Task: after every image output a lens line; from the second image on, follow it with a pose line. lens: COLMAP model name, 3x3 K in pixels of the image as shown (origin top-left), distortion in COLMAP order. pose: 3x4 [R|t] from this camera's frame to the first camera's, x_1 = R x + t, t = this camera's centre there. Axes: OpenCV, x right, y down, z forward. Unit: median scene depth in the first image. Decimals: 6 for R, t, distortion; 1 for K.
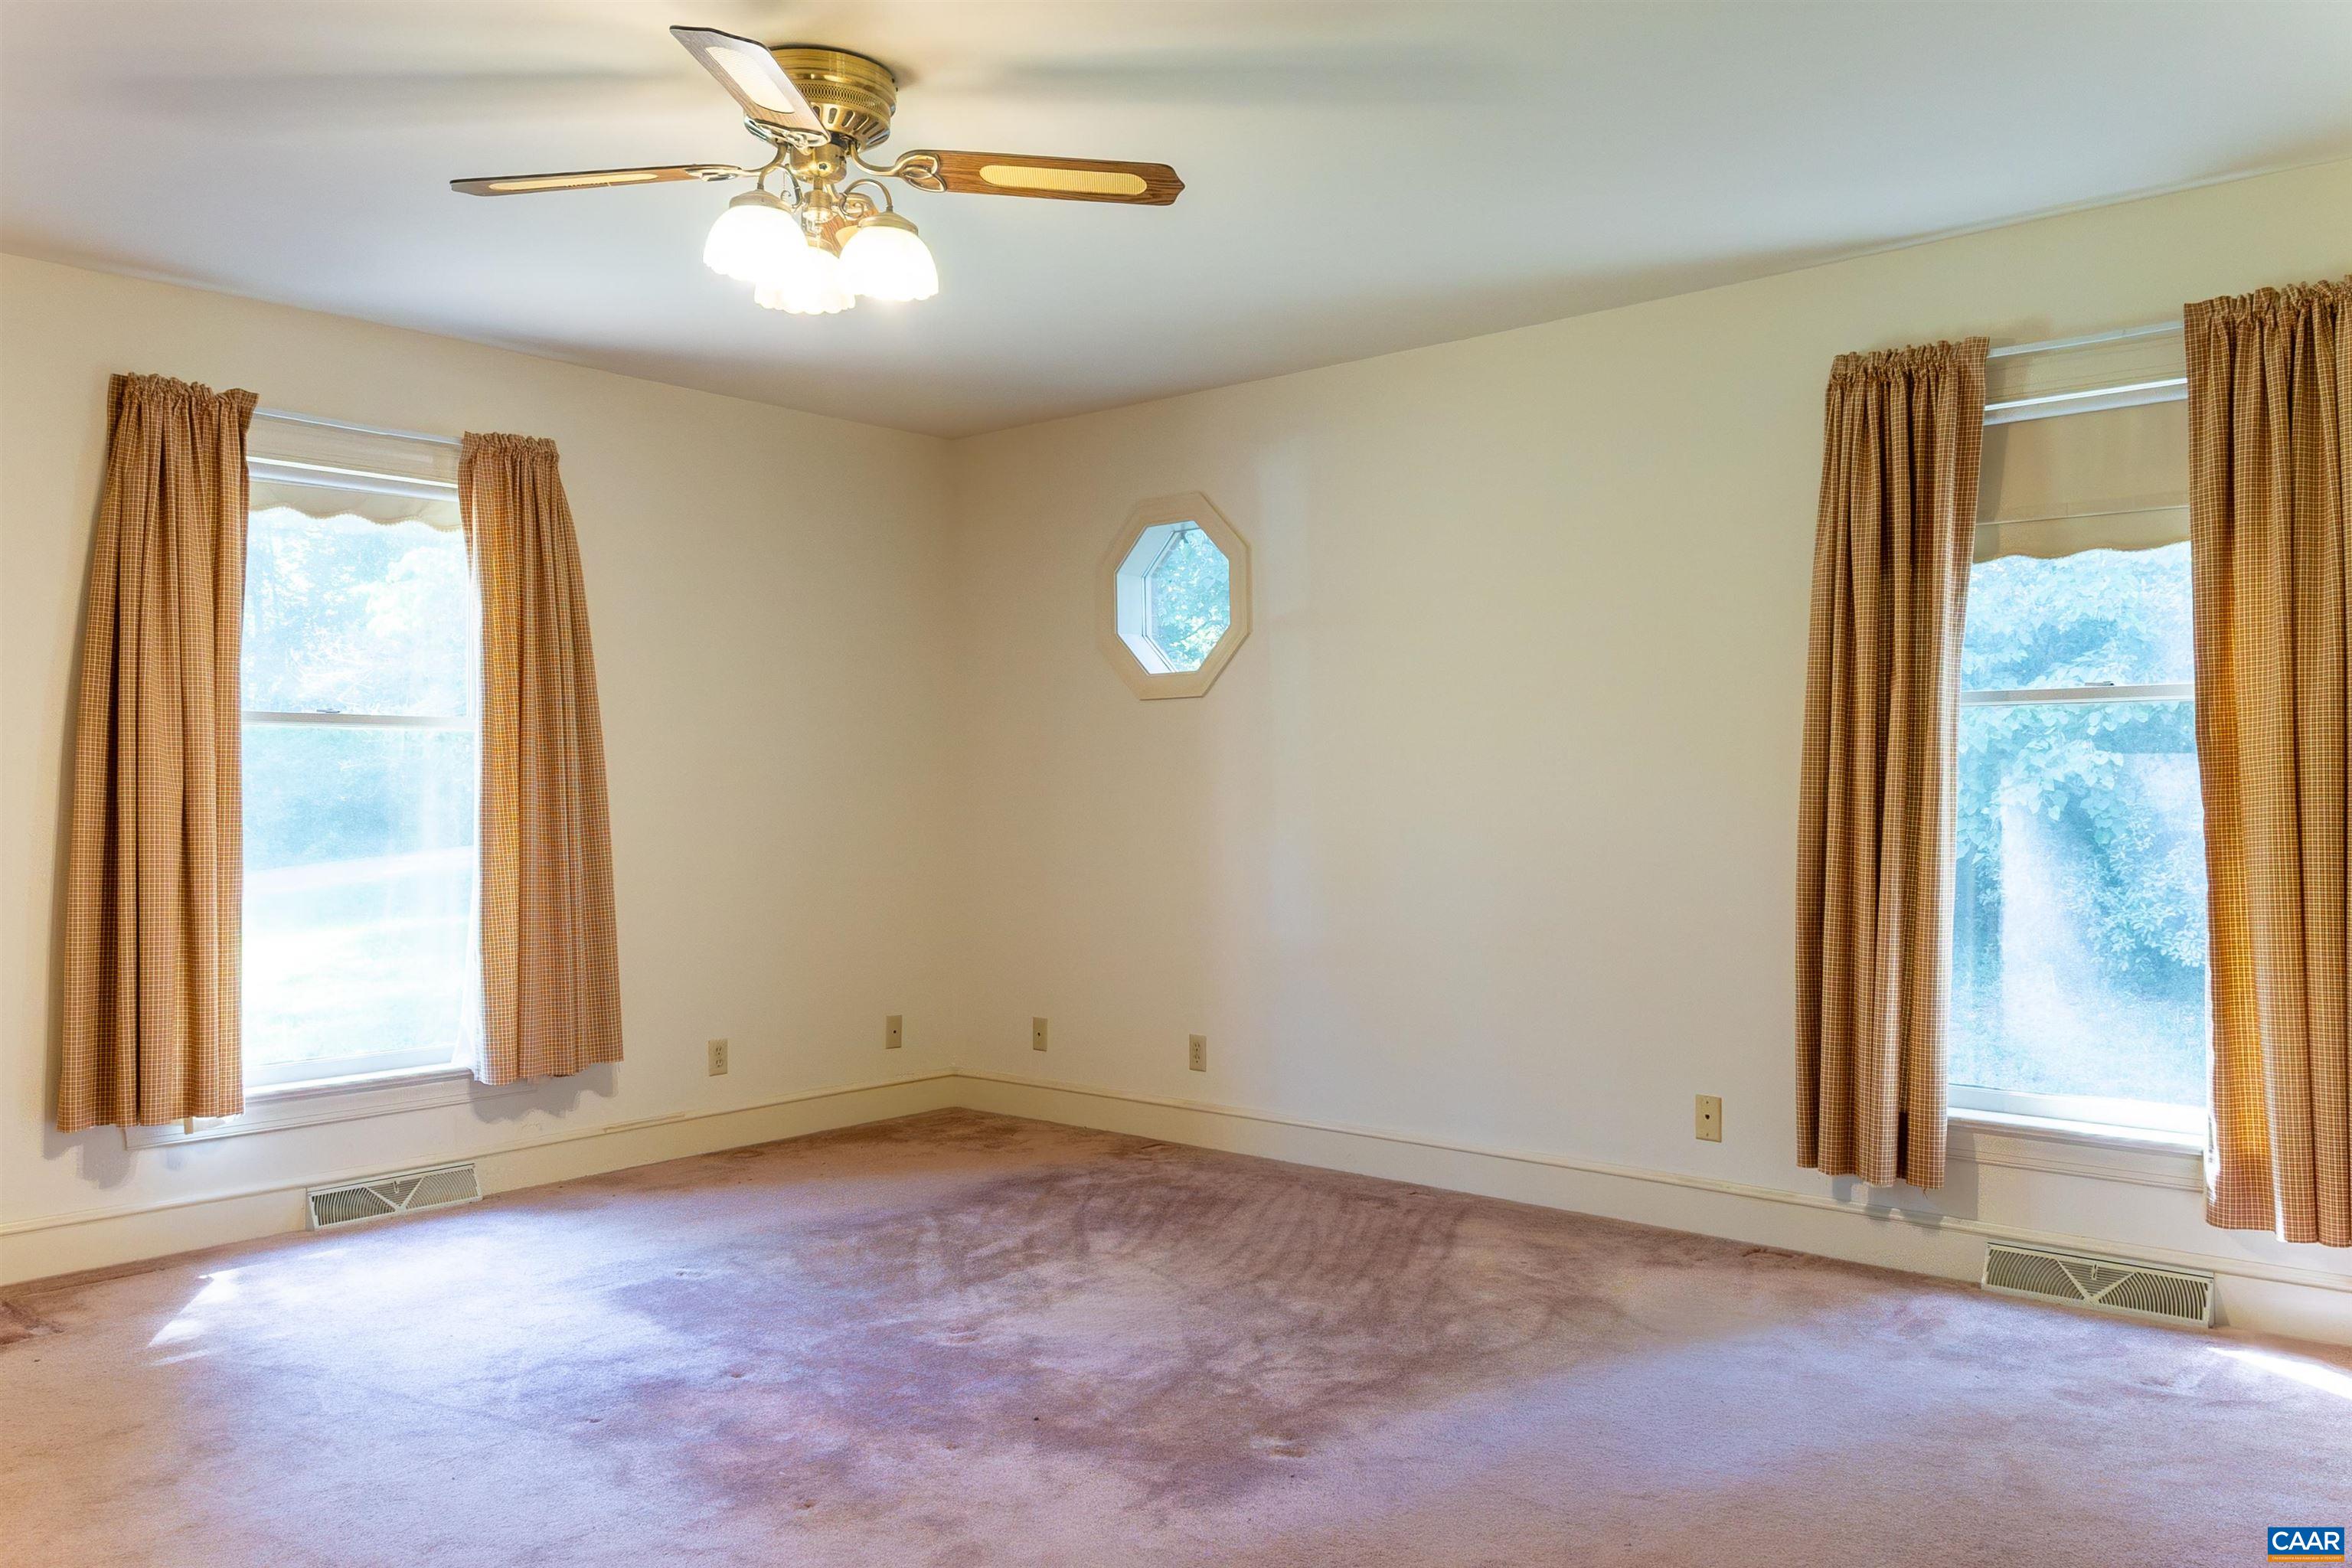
lens RADIAL K [[1813.5, 0, 1176.0], [0, 1813.5, 784.0], [0, 0, 1]] dist [0.094965, -0.116197]
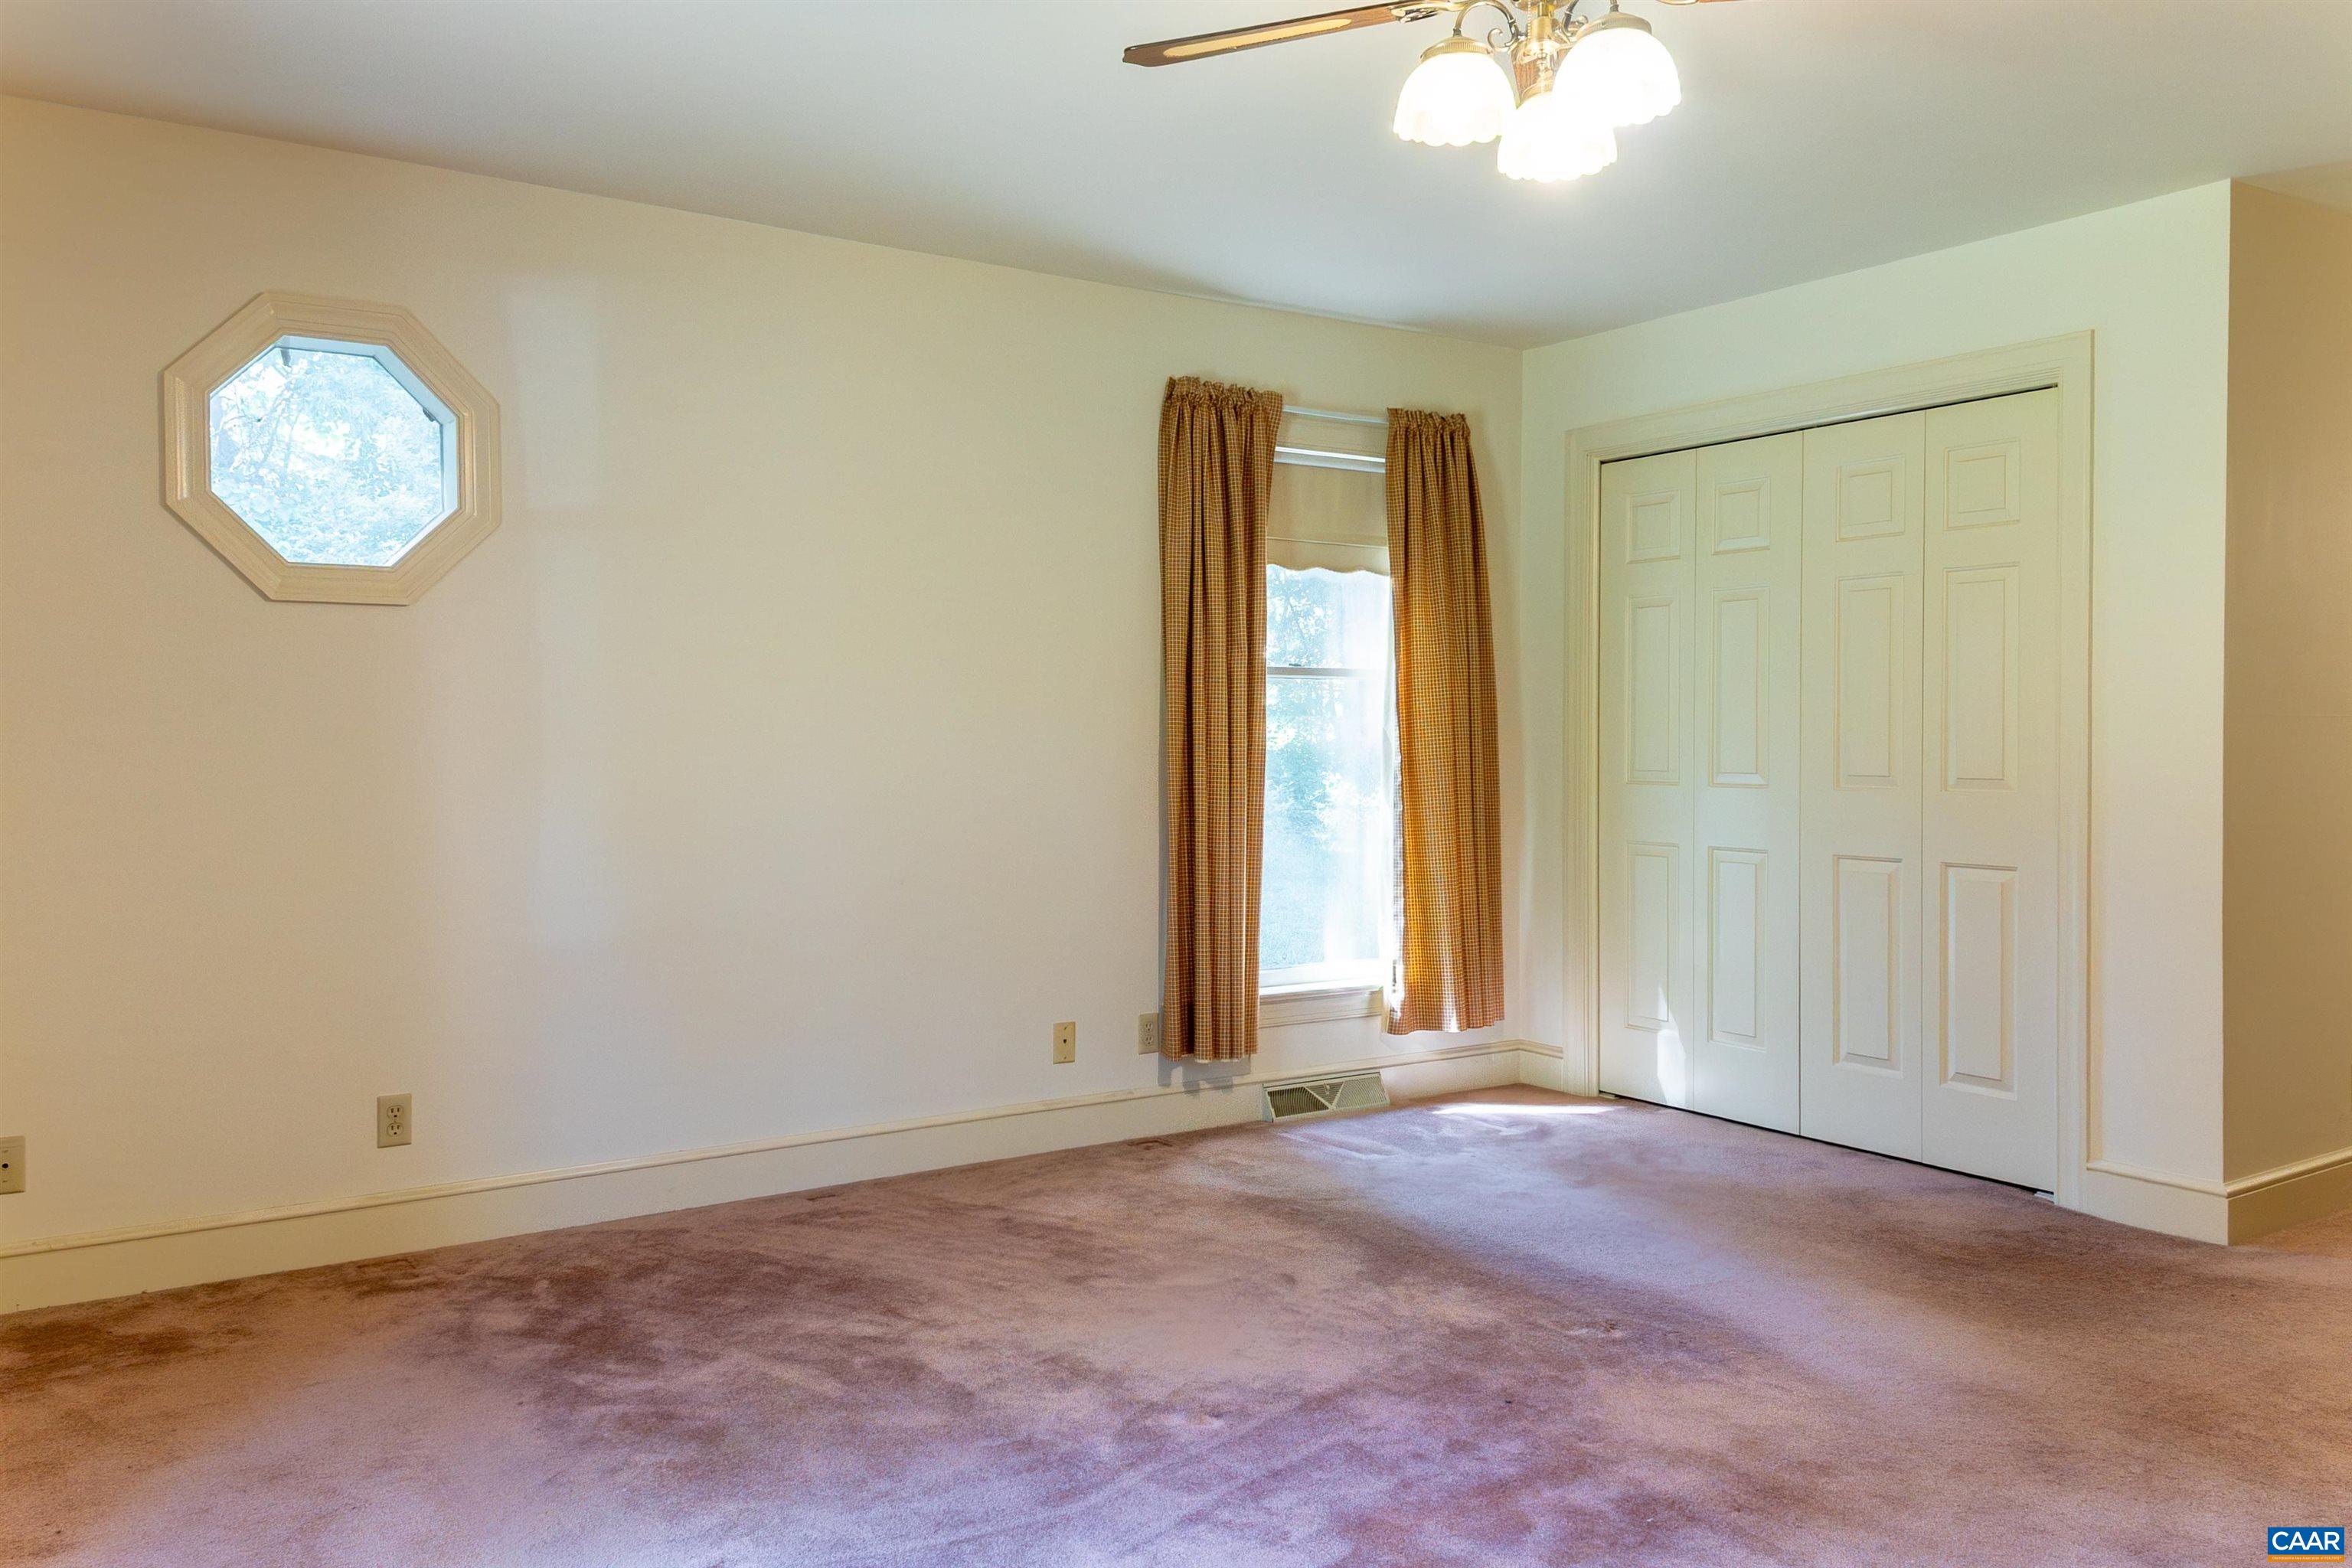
lens RADIAL K [[1813.5, 0, 1176.0], [0, 1813.5, 784.0], [0, 0, 1]] dist [0.094965, -0.116197]
pose [[0.239924, -0.007447, 0.970763, -0.817654], [0.009908, 0.999937, 0.005222, 0.026481], [-0.970741, 0.008365, 0.239983, 0.745617]]
